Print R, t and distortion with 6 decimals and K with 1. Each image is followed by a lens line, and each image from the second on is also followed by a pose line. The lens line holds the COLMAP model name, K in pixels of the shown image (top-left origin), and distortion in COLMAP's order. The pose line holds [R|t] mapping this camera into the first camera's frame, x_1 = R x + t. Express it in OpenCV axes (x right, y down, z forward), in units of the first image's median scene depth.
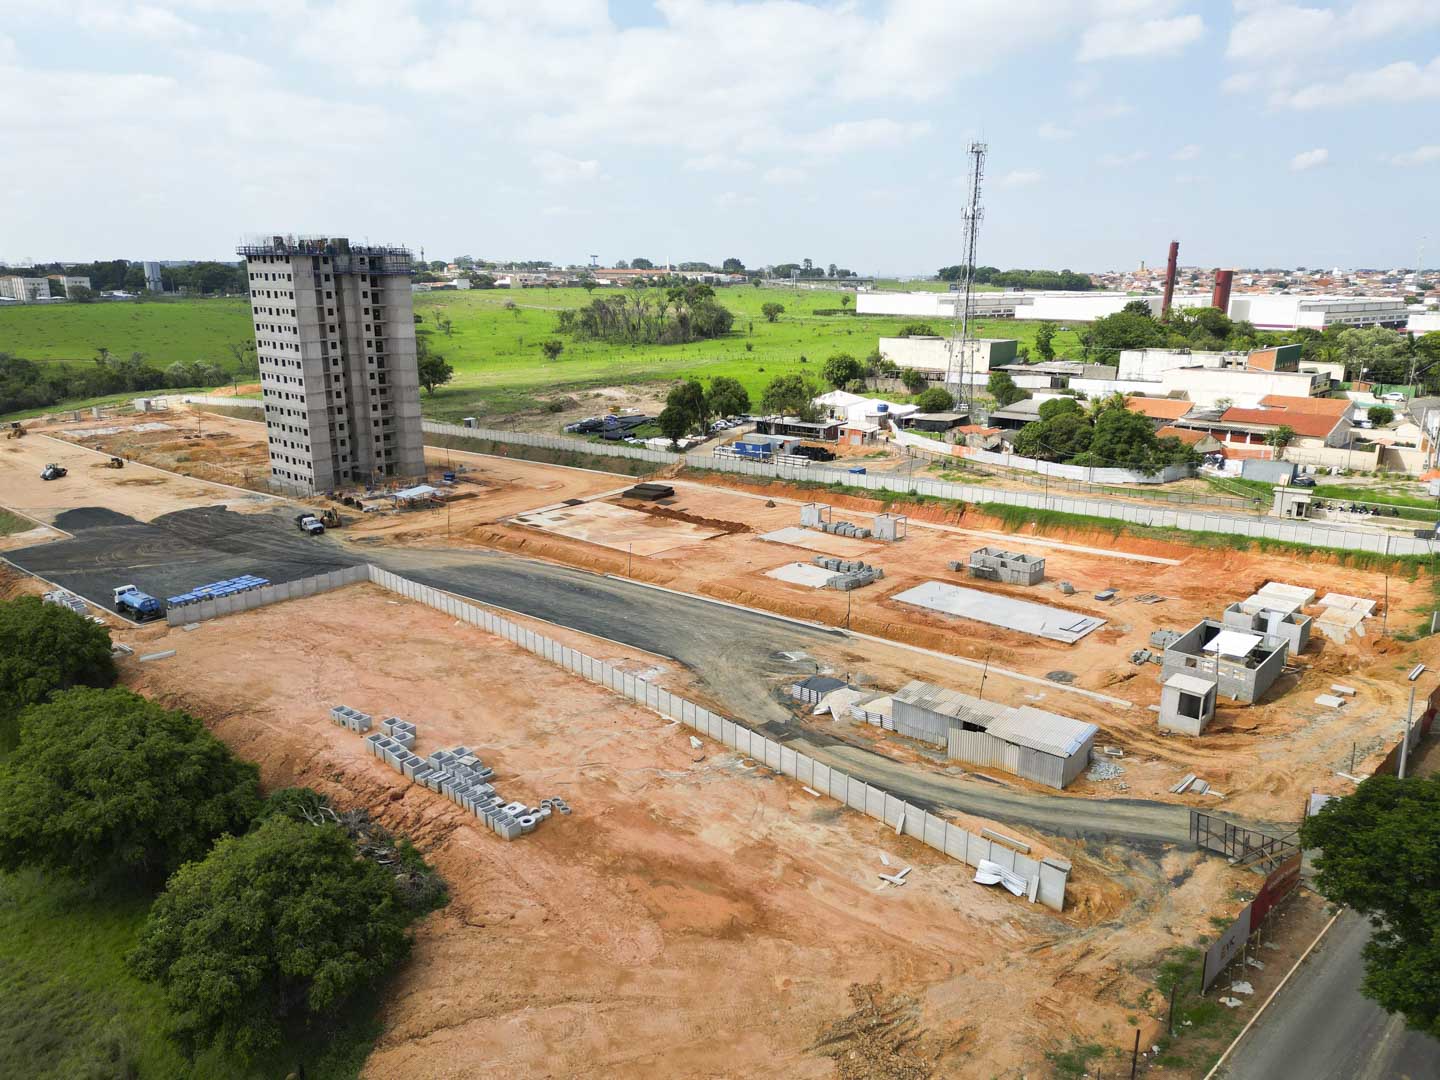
lens RADIAL K [[1007.1, 0, 727.3], [0, 1007.1, 545.3], [0, 0, 1]] dist [0.073649, -0.066749]
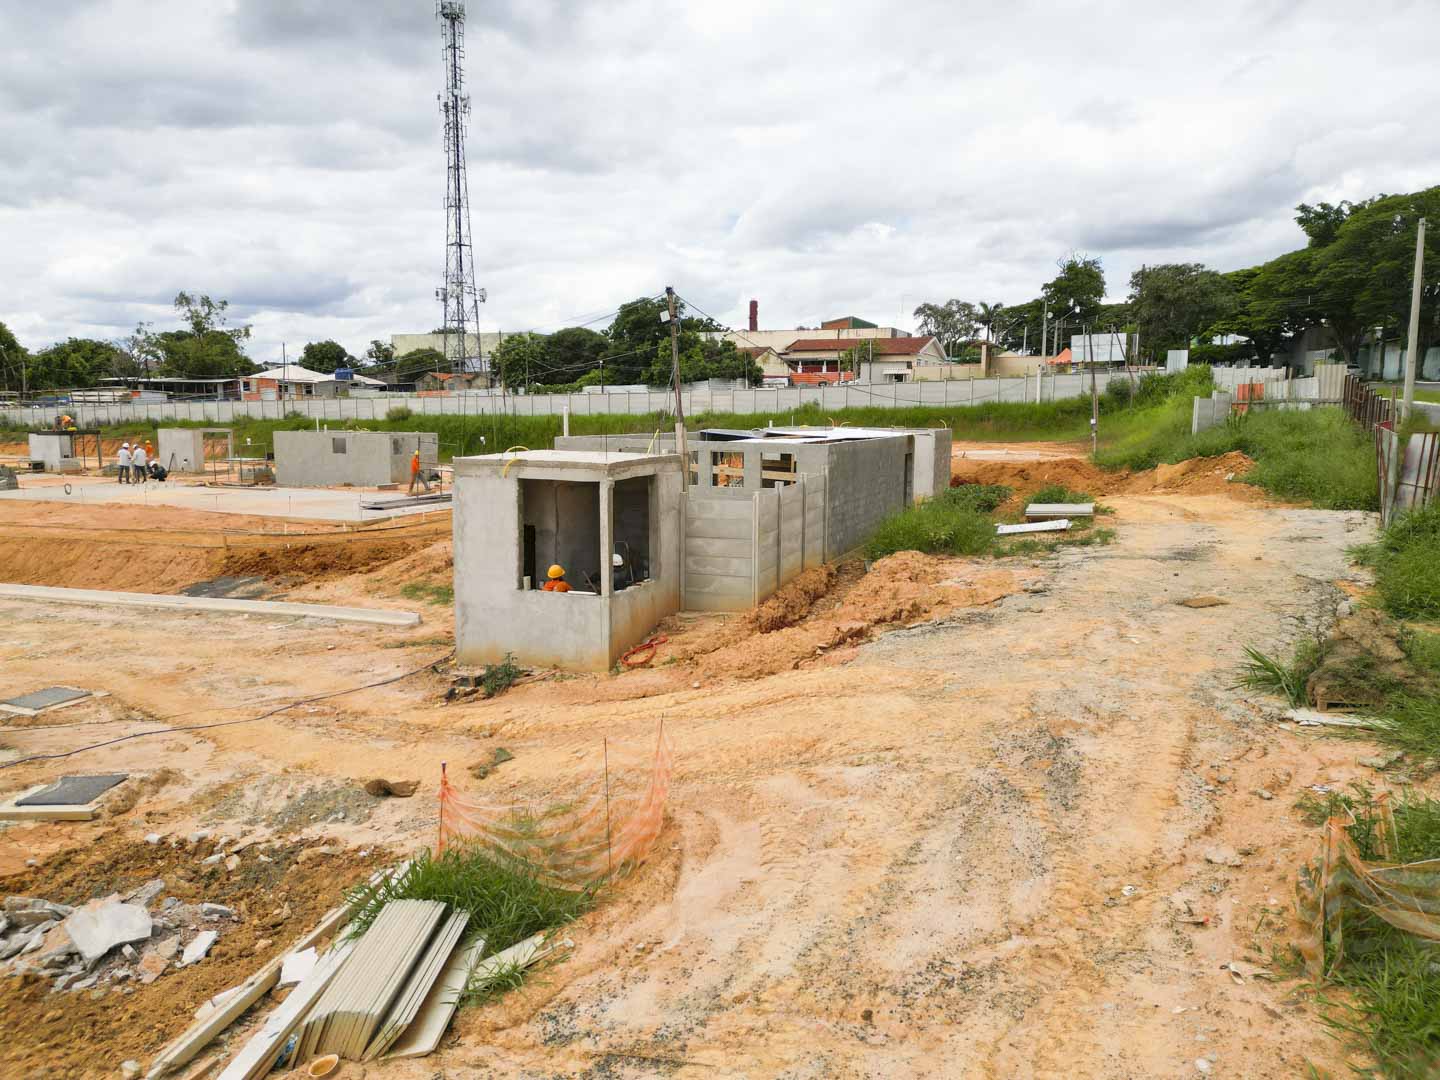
lens RADIAL K [[1007.1, 0, 721.7], [0, 1007.1, 534.8], [0, 0, 1]] dist [0.073649, -0.066749]
pose [[0.940137, -0.042694, 0.338111, 0.180328], [0.087164, 0.989246, -0.117452, 0.081365], [-0.329460, 0.139892, 0.933748, 0.346555]]
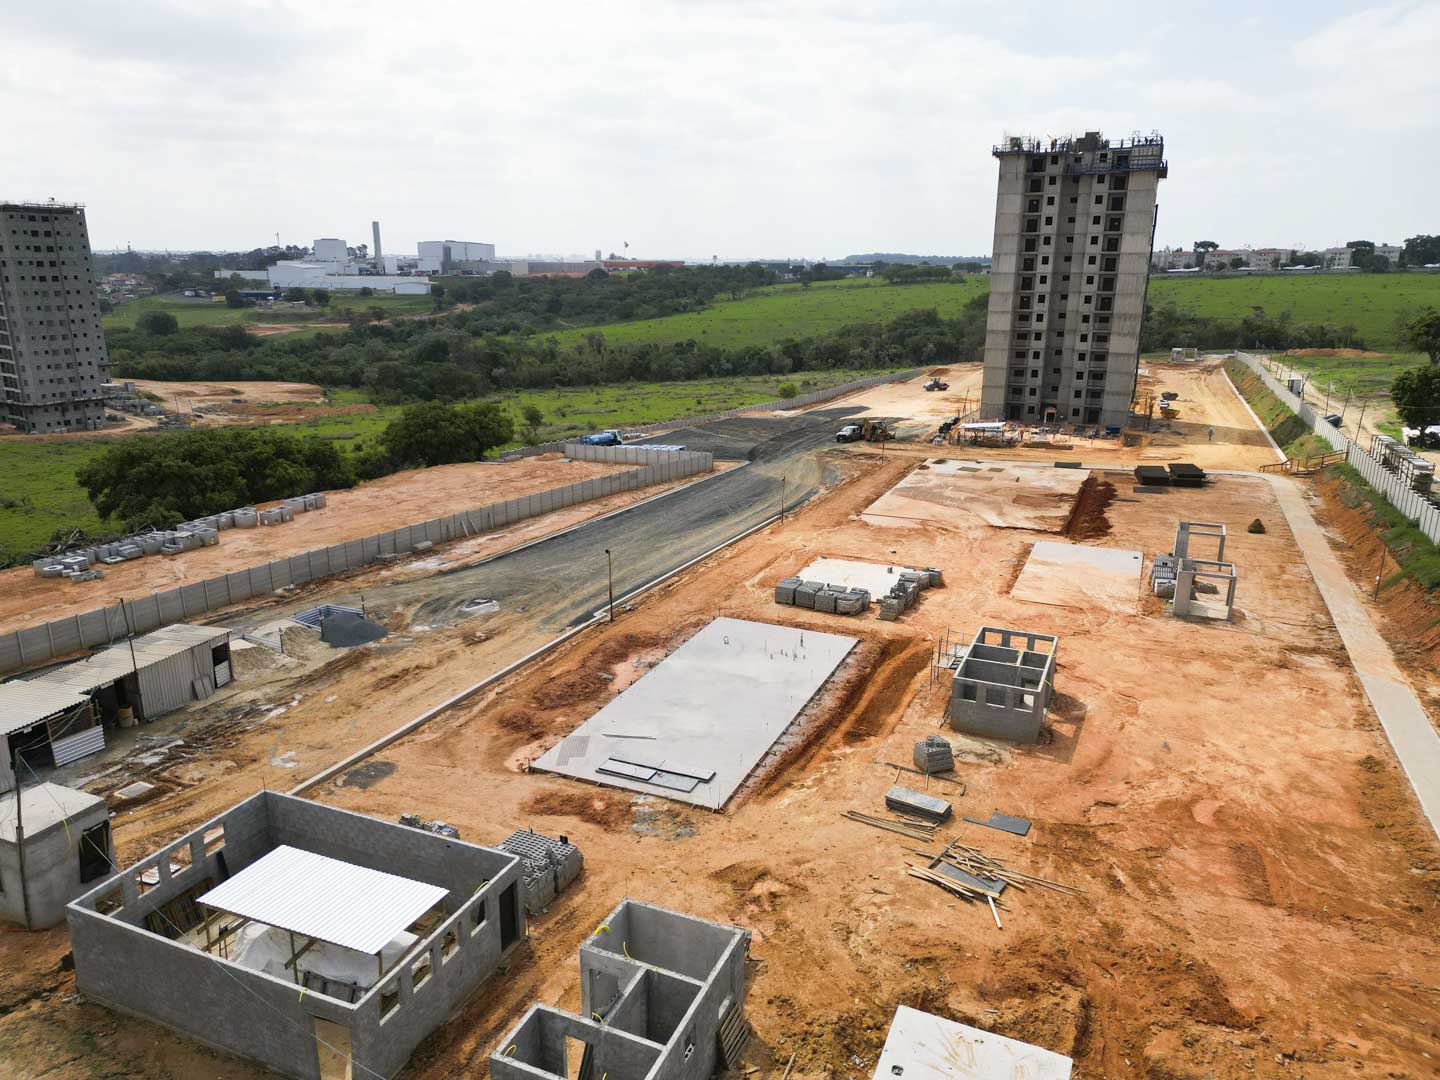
lens RADIAL K [[1007.1, 0, 721.3], [0, 1007.1, 544.0], [0, 0, 1]] dist [0.073649, -0.066749]
pose [[0.312264, 0.249168, -0.916737, 0.400040], [-0.245674, 0.953345, 0.175435, -0.050064], [0.917679, 0.170436, 0.358909, 0.484491]]
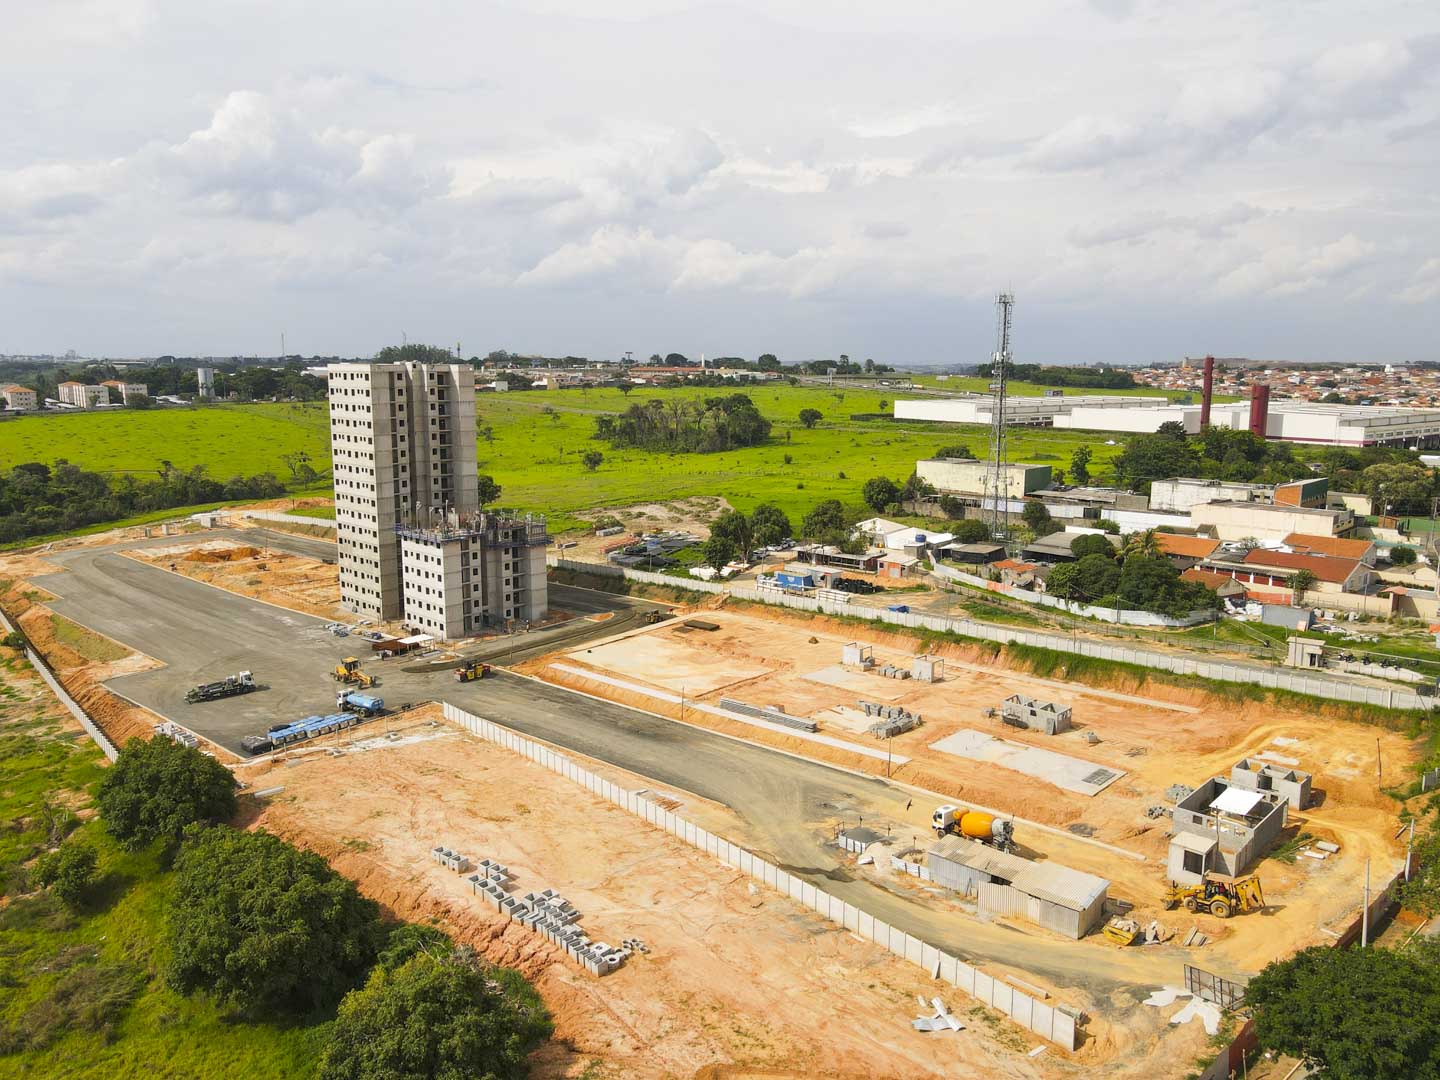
lens RADIAL K [[1057.8, 0, 719.7], [0, 1057.8, 540.2], [0, 0, 1]] dist [0.003395, 0.023110]
pose [[0.999267, 0.004548, -0.038006, -0.011521], [-0.008069, 0.995632, -0.093019, -0.036581], [0.037417, 0.093257, 0.994939, -0.095432]]
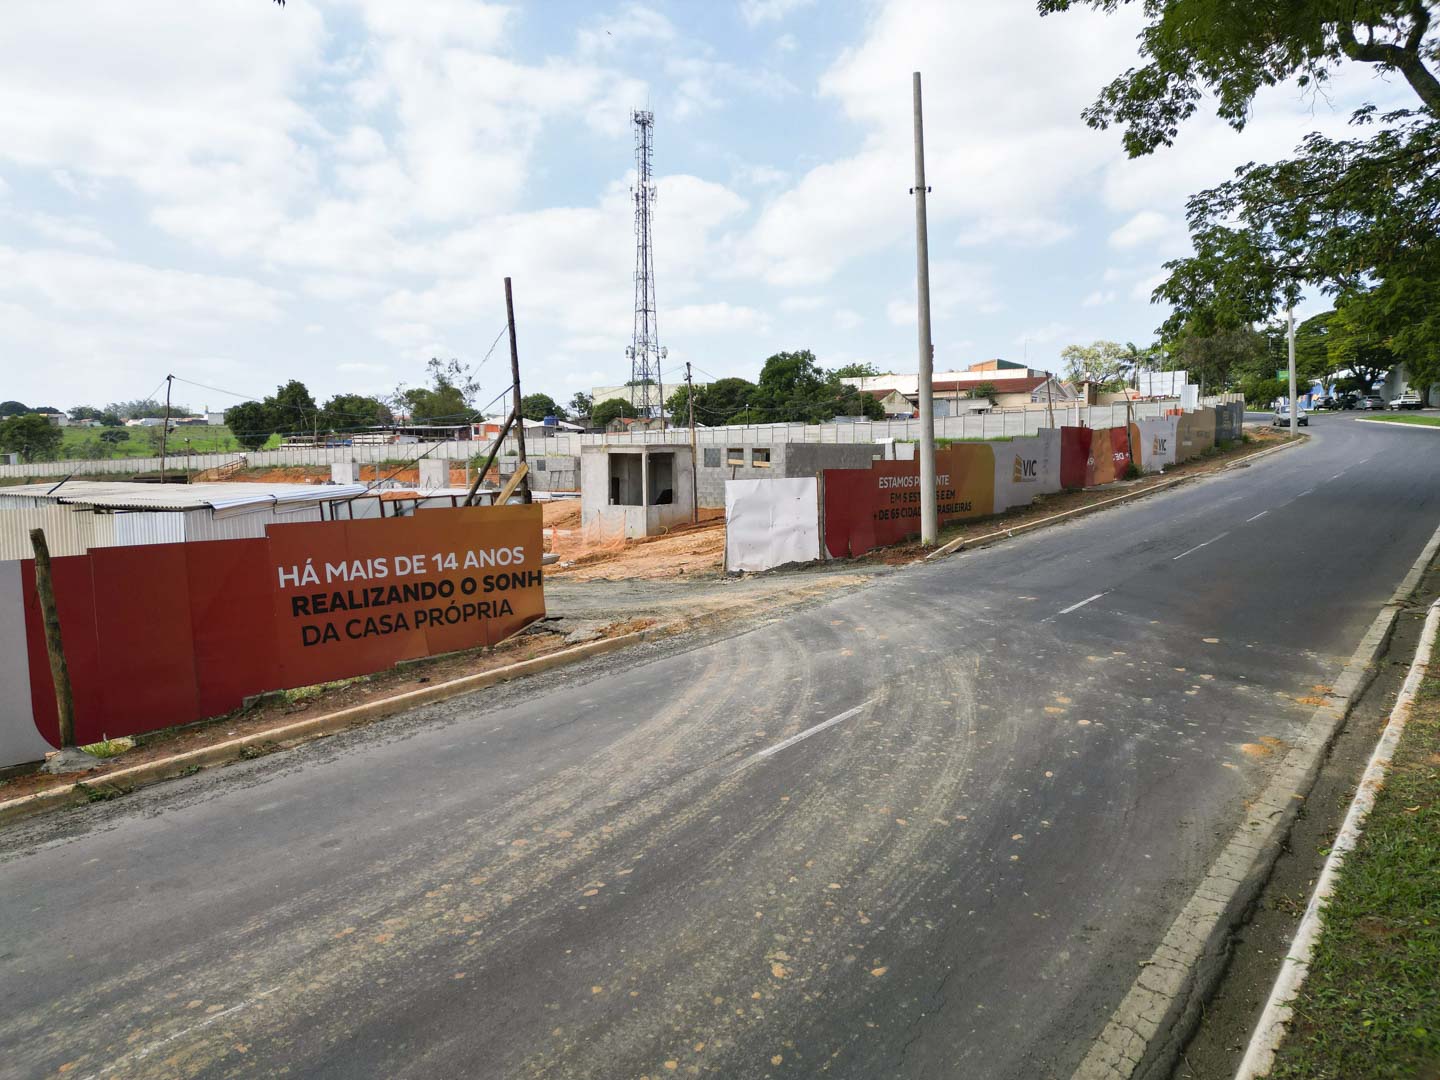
lens RADIAL K [[1007.1, 0, 724.5], [0, 1007.1, 536.1], [0, 0, 1]] dist [0.073649, -0.066749]
pose [[0.987095, -0.022658, 0.158523, 0.185162], [0.050316, 0.983688, -0.172705, 0.116760], [-0.152024, 0.178453, 0.972133, 0.240342]]
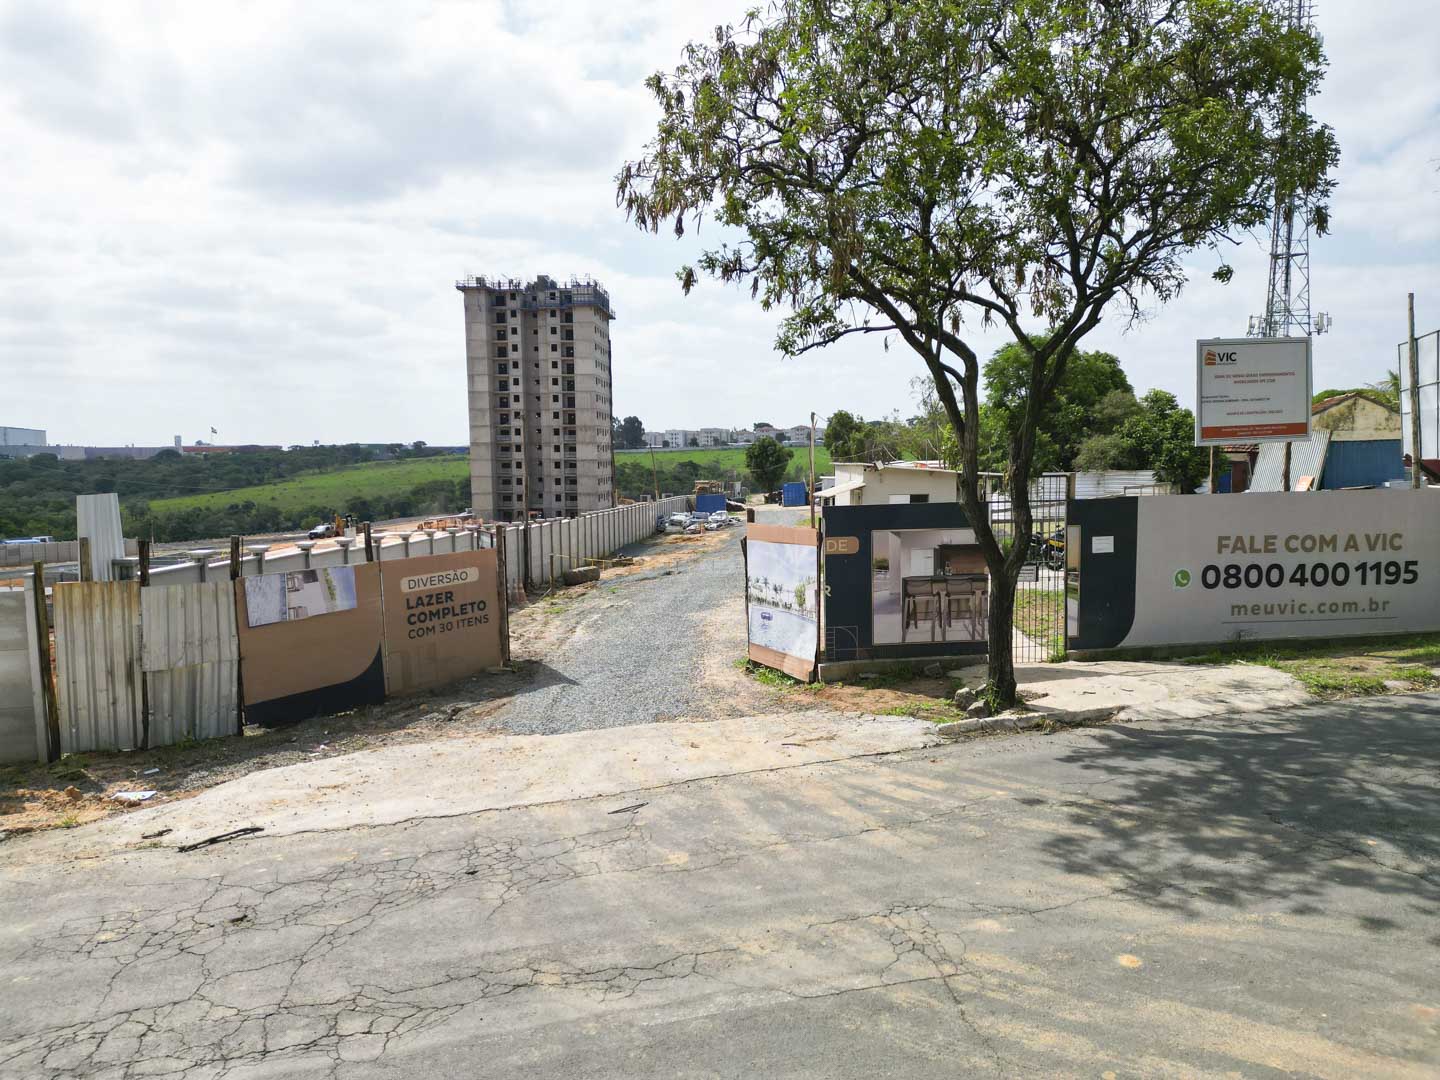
lens RADIAL K [[1007.1, 0, 714.8], [0, 1007.1, 547.8], [0, 0, 1]] dist [0.073649, -0.066749]
pose [[0.622870, 0.062135, -0.779854, 0.519277], [-0.188521, 0.979387, -0.072538, -0.004299], [0.759271, 0.192201, 0.621744, 0.583809]]
